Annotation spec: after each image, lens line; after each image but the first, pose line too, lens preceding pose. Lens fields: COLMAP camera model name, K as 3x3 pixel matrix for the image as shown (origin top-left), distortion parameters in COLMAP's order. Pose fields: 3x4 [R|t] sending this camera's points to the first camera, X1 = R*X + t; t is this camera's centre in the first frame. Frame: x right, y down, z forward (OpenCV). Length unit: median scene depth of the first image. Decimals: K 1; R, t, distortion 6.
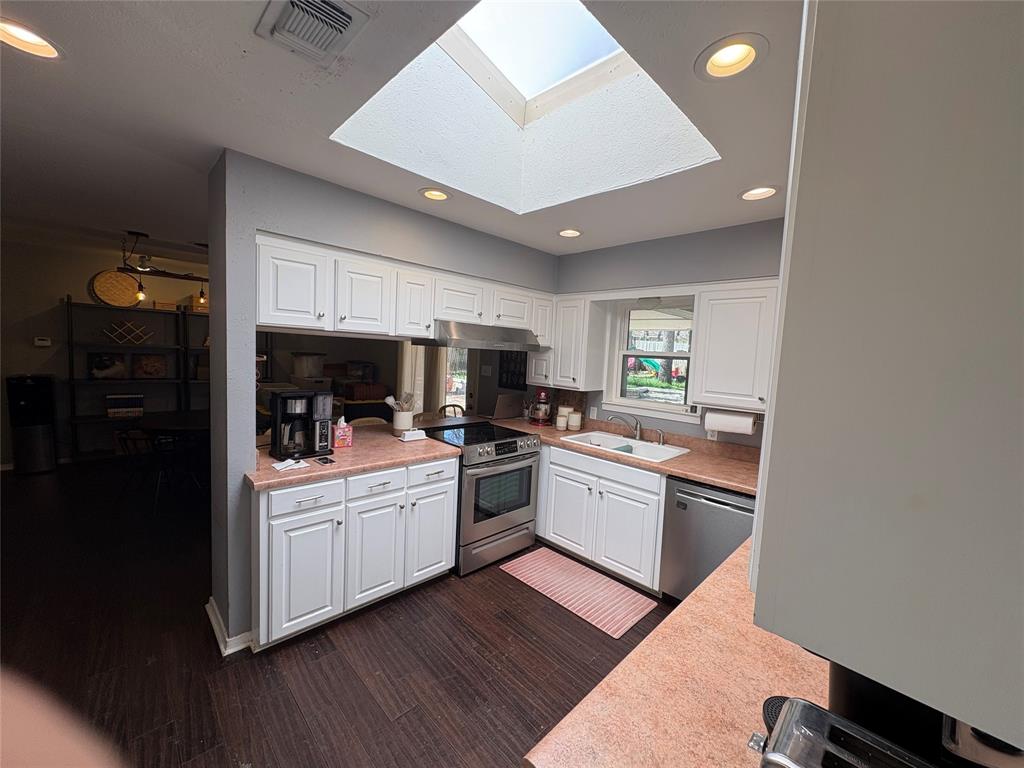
lens RADIAL K [[404.8, 0, 512.0], [0, 404.8, 384.0], [0, 0, 1]] dist [-0.000742, -0.000147]
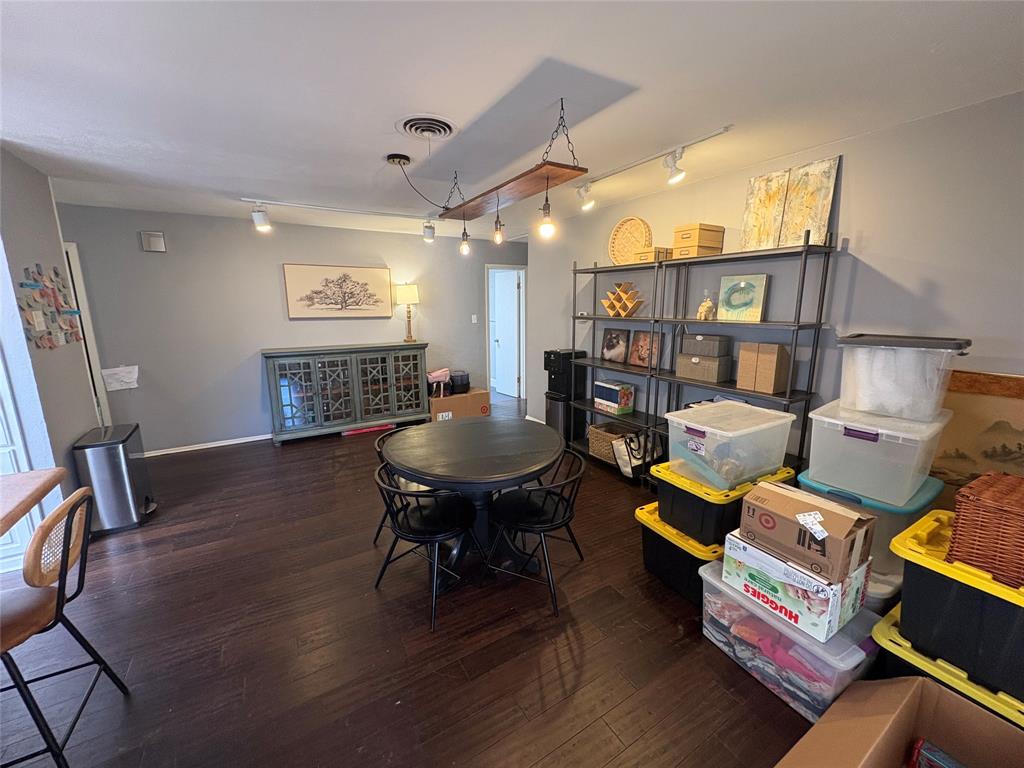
lens RADIAL K [[404.8, 0, 512.0], [0, 404.8, 384.0], [0, 0, 1]] dist [-0.000742, -0.000147]
pose [[-0.229034, 0.146095, -0.962393, -0.167100], [-0.083371, 0.982096, 0.168927, -0.087830], [0.969842, 0.118926, -0.212754, 0.980246]]
